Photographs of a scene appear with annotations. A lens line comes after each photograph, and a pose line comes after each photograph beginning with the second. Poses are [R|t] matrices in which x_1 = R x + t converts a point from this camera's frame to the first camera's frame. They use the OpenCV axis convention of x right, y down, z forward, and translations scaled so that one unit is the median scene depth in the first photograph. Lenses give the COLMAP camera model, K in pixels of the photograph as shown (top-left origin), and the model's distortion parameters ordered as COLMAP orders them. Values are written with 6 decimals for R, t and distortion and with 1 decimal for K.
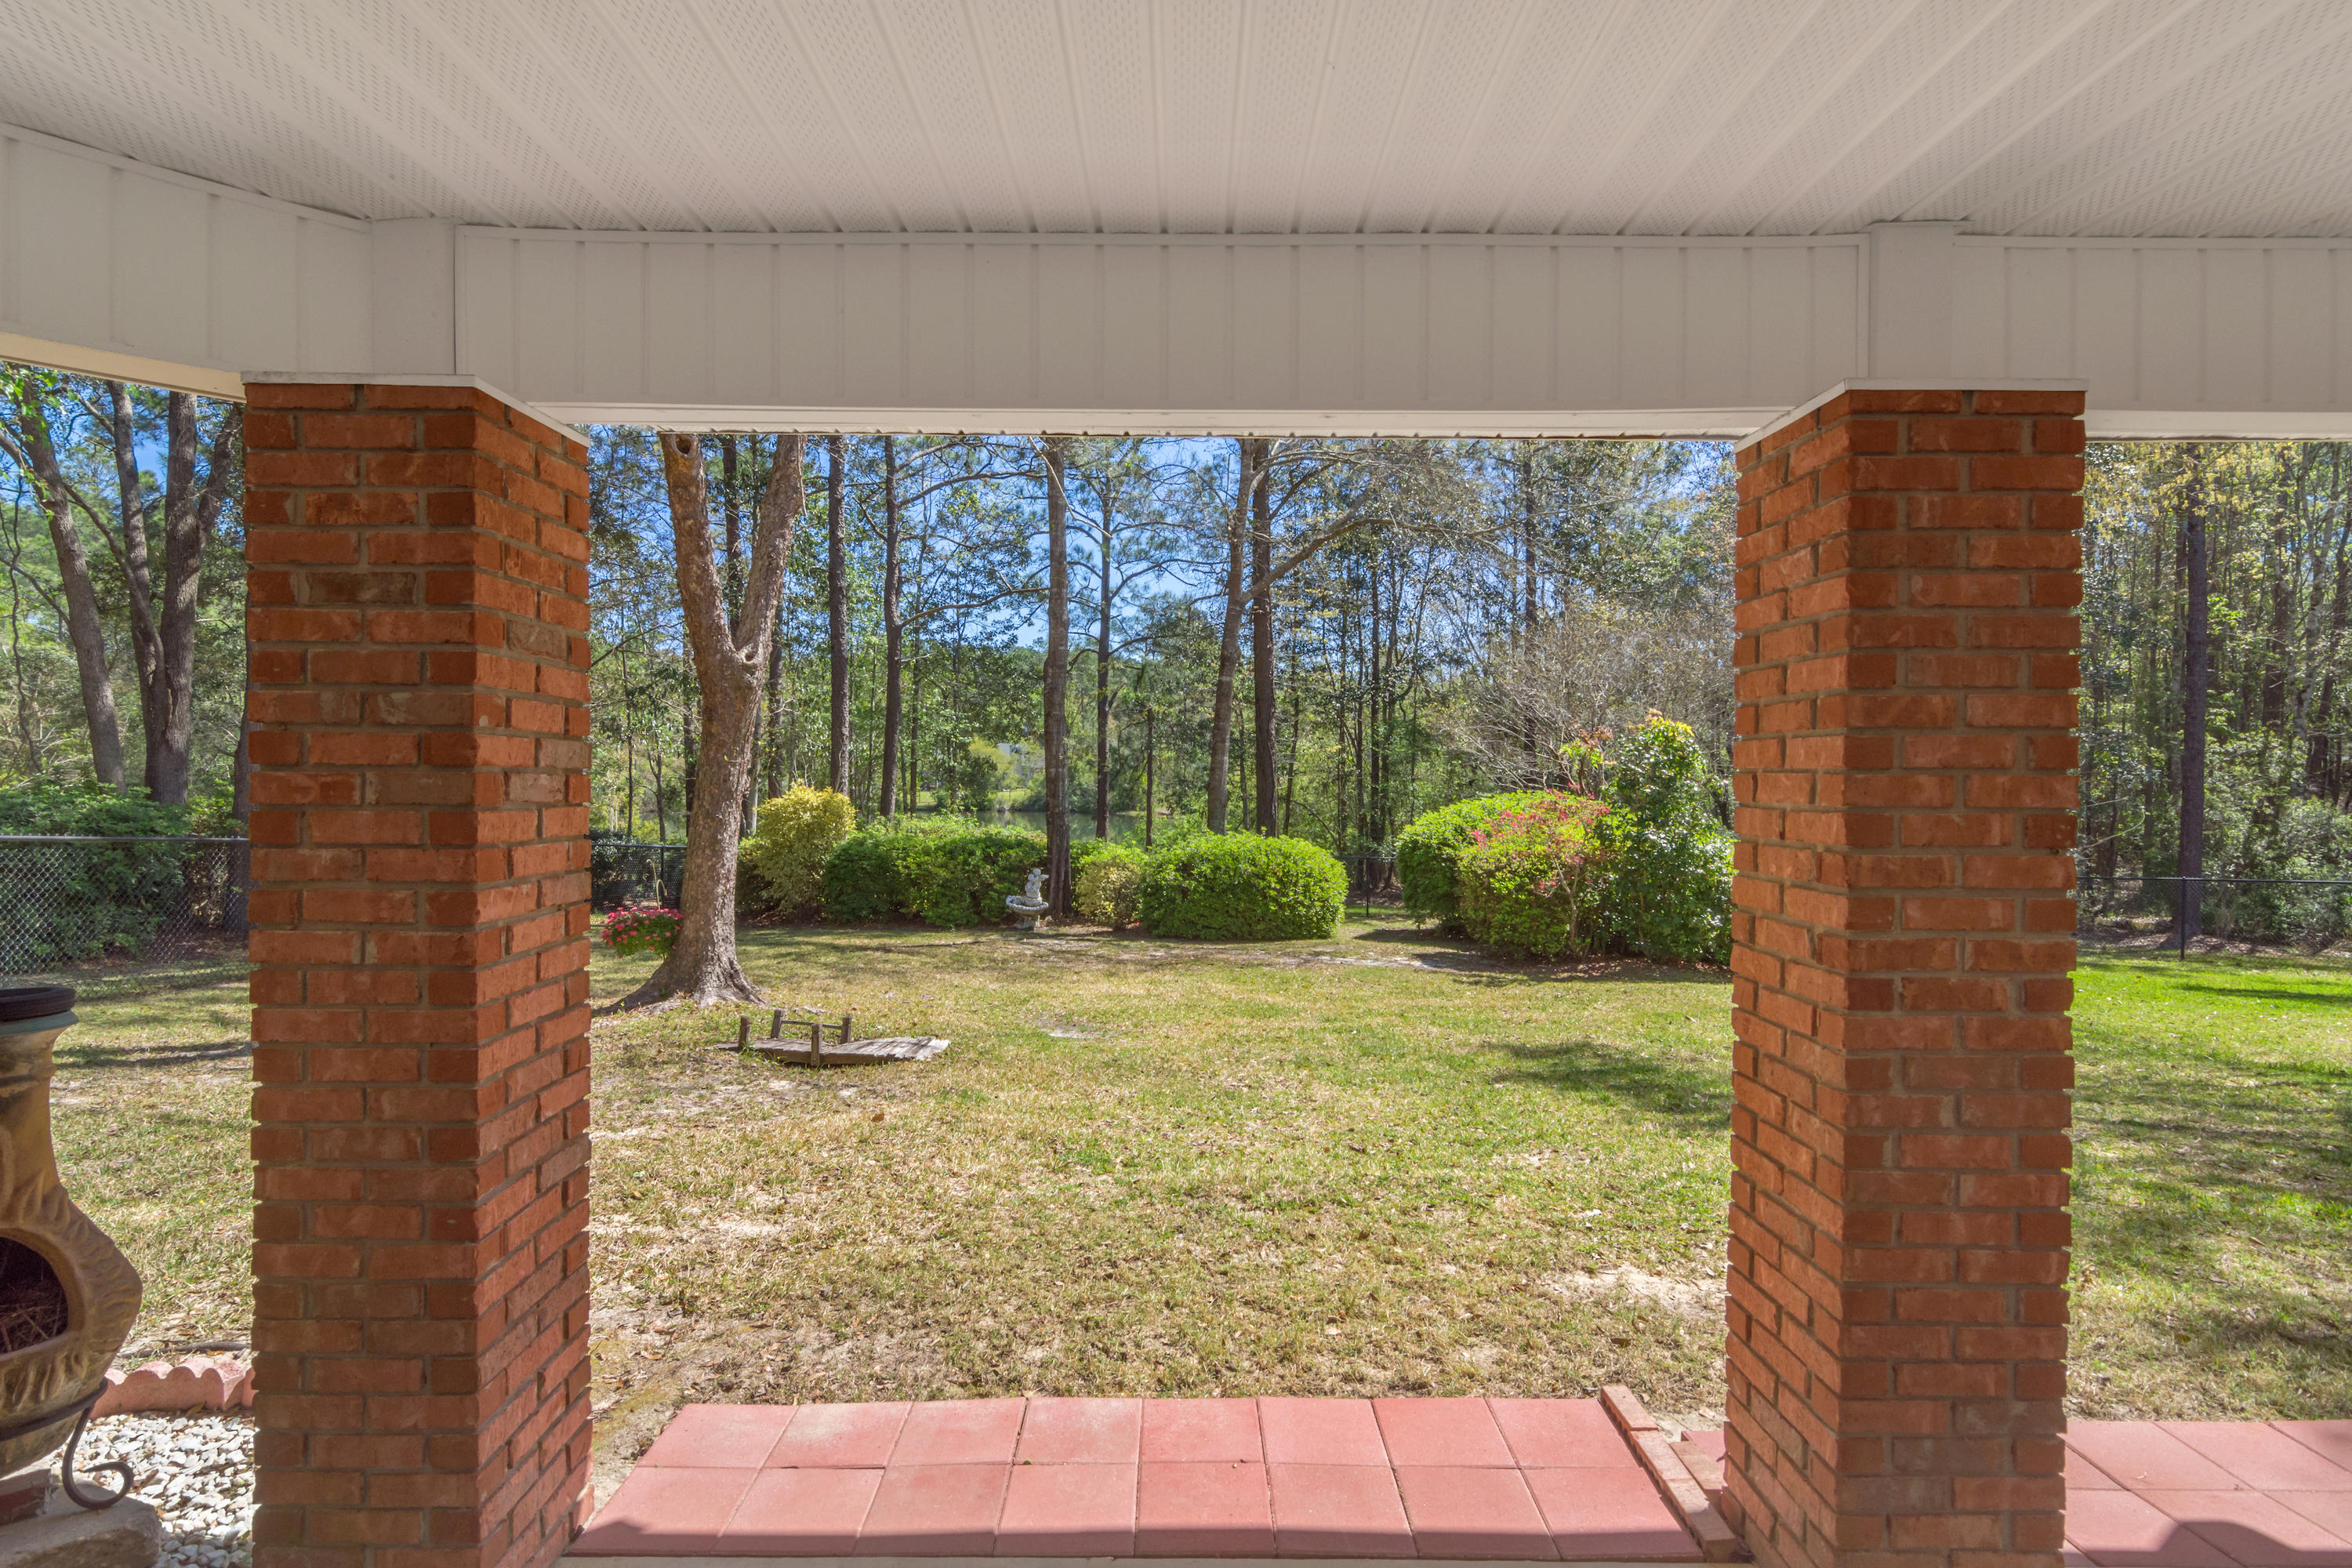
lens RADIAL K [[1166.3, 0, 1176.0], [0, 1166.3, 784.0], [0, 0, 1]] dist [-0.003659, -0.000733]
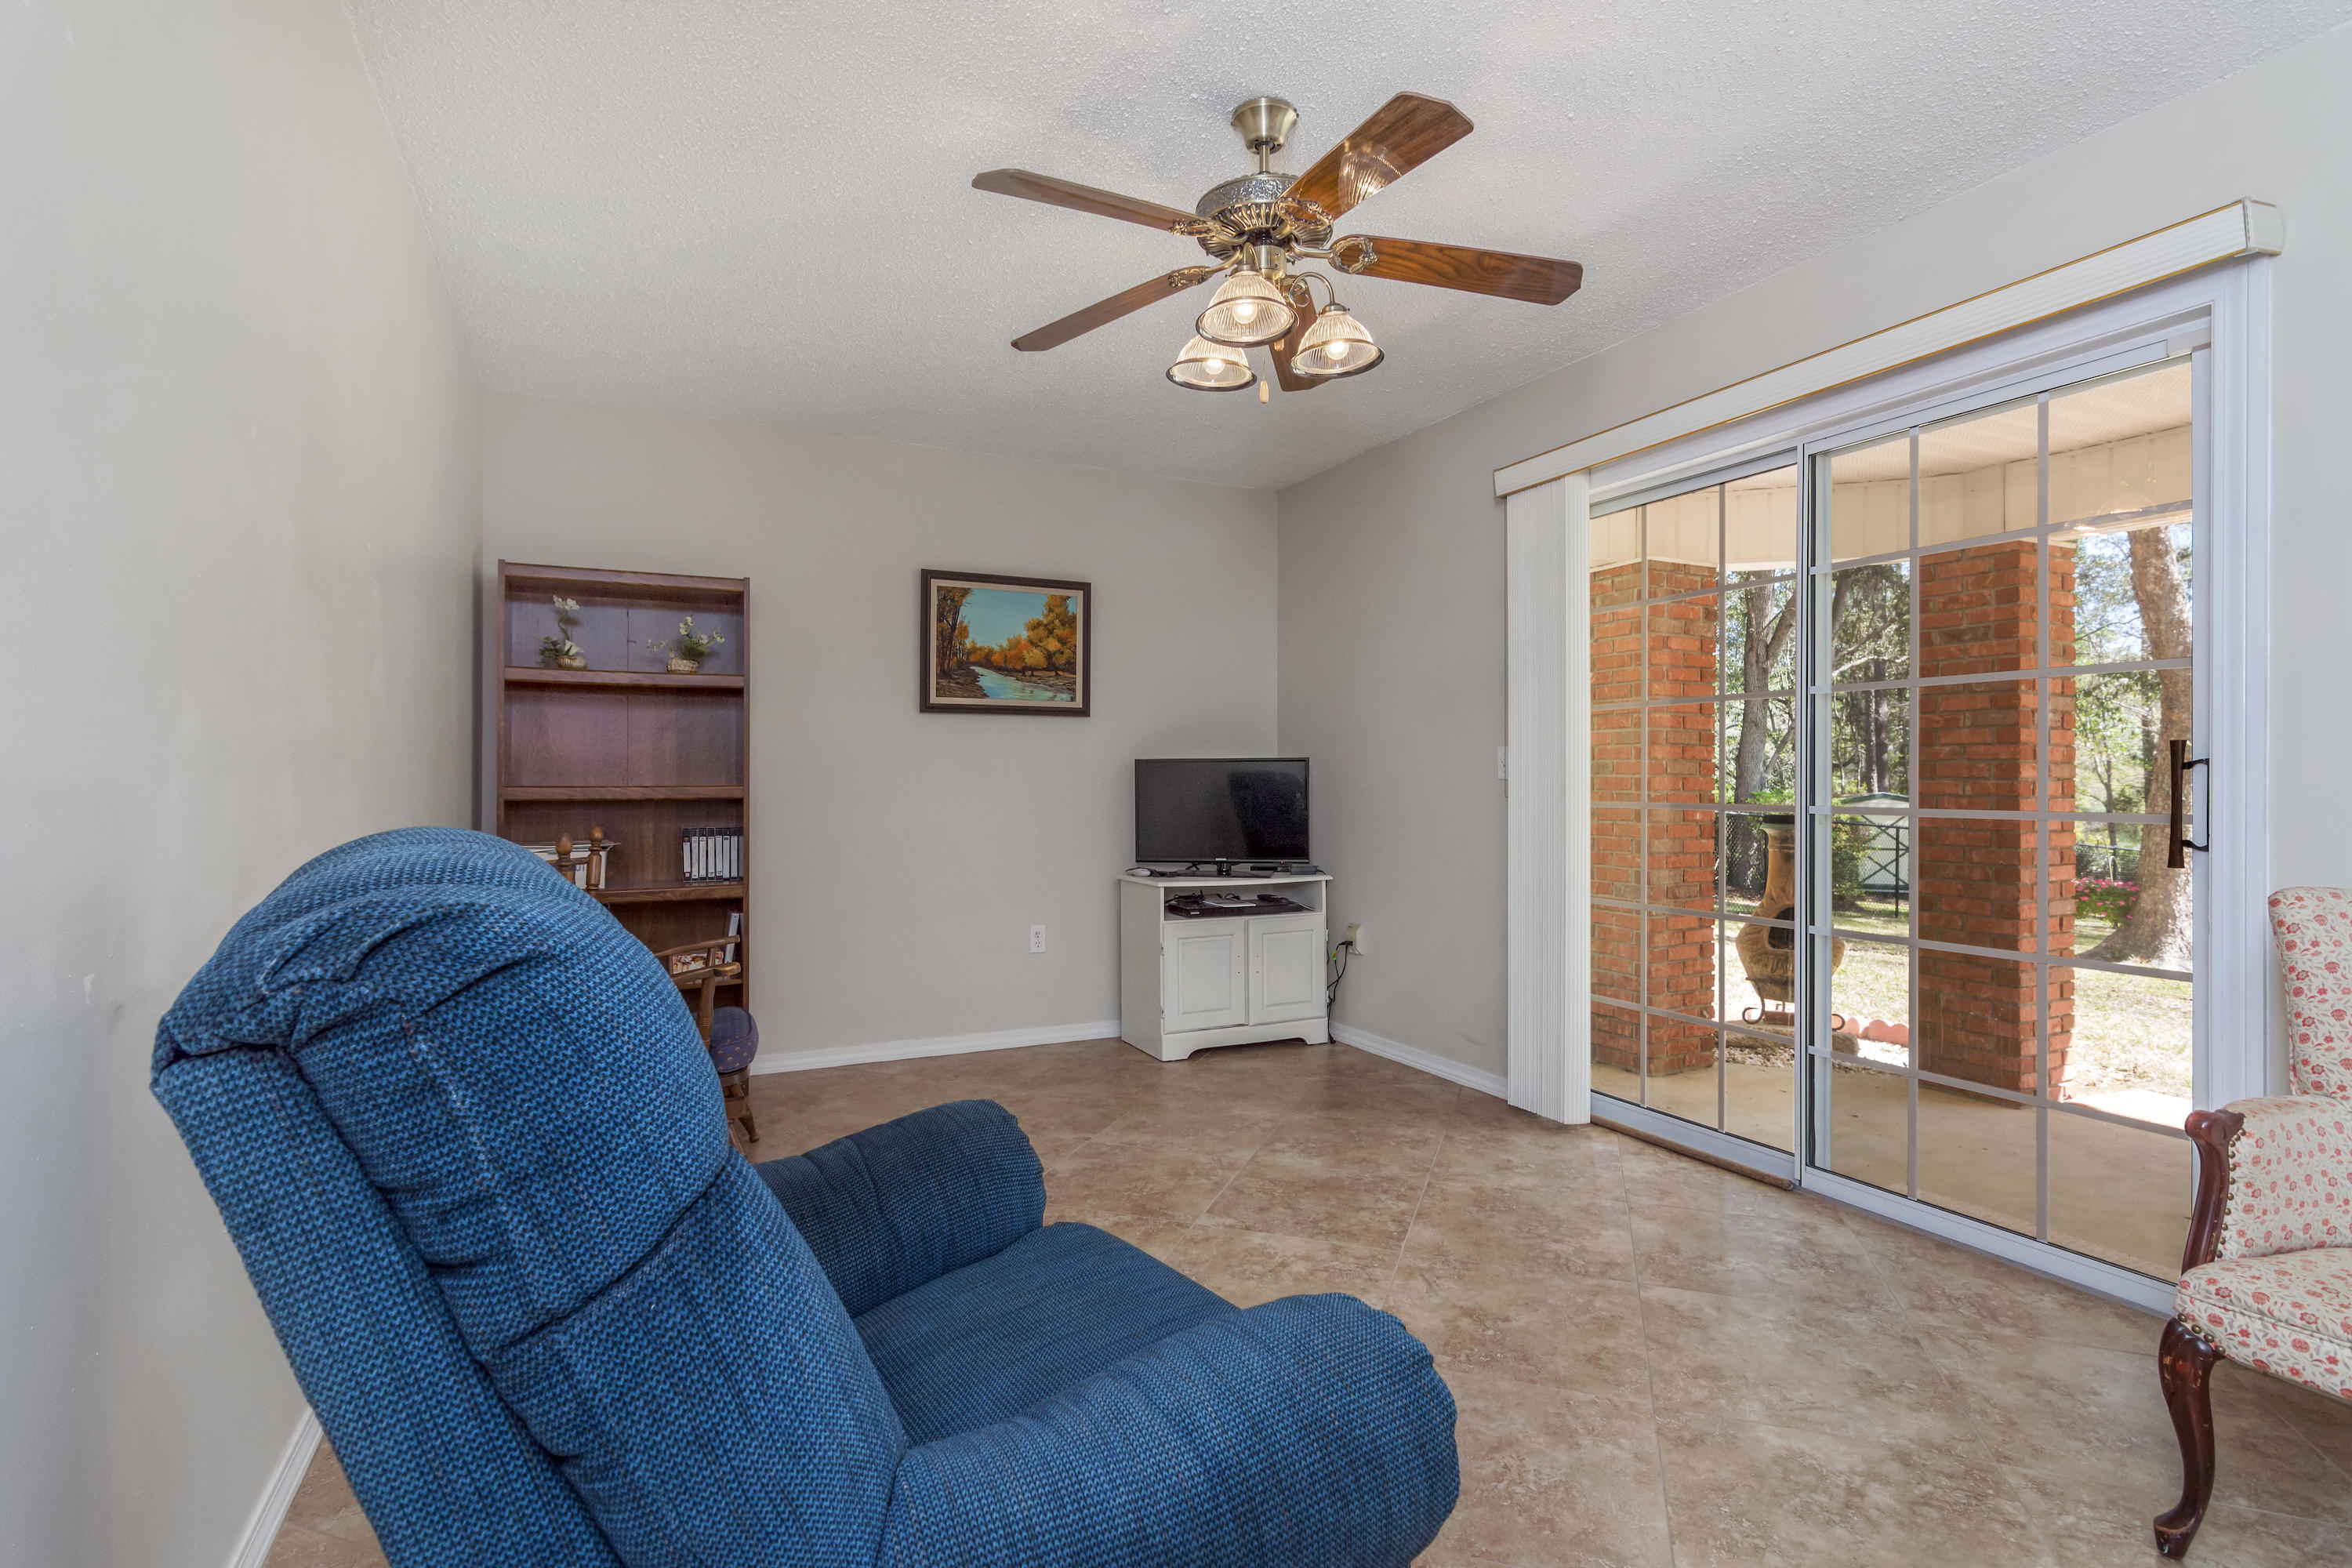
lens RADIAL K [[1104.0, 0, 1139.5], [0, 1104.0, 783.0], [0, 0, 1]] dist [0.001691, 0.000315]
pose [[0.420747, -0.005487, -0.907162, 0.086860], [-0.009635, 0.999898, -0.010517, 0.023769], [0.907127, 0.013166, 0.420651, -0.201644]]
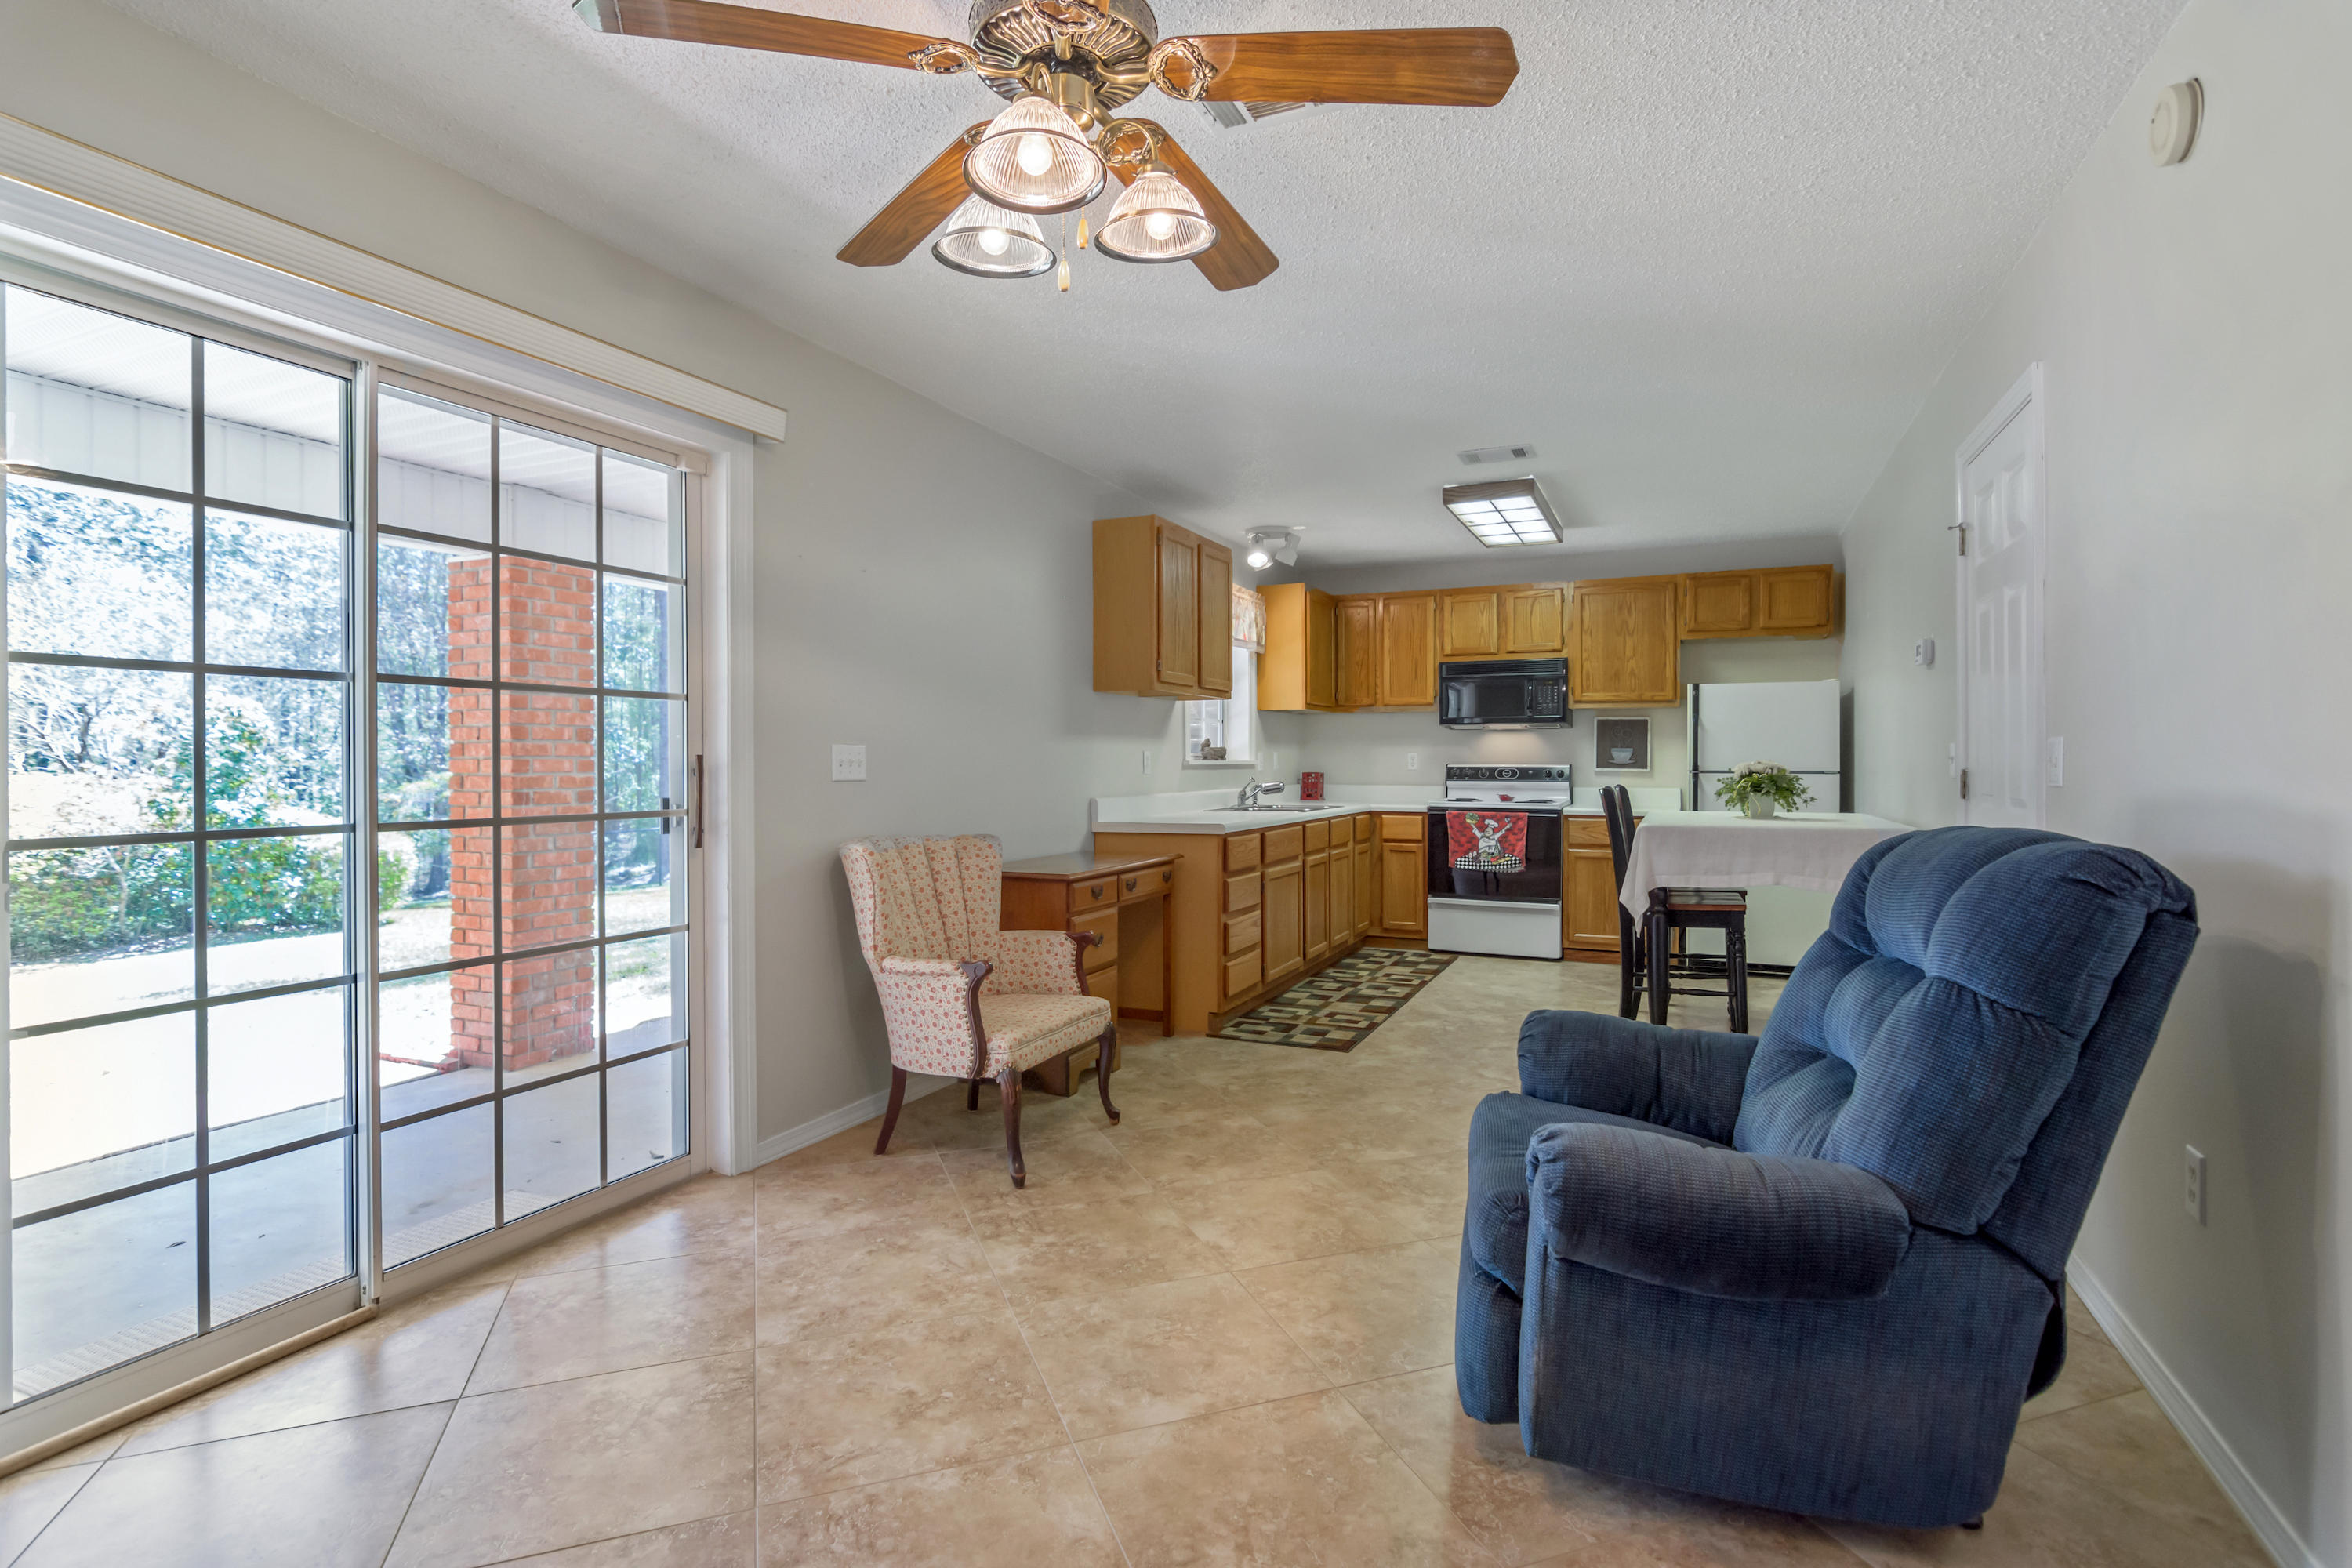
lens RADIAL K [[1121.3, 0, 1191.6], [0, 1121.3, 773.9], [0, 0, 1]] dist [0.000788, -0.000009]
pose [[0.407383, -0.012837, 0.913167, -0.141444], [0.014286, 0.999868, 0.007683, 0.018214], [-0.913146, 0.009915, 0.407513, -0.180415]]
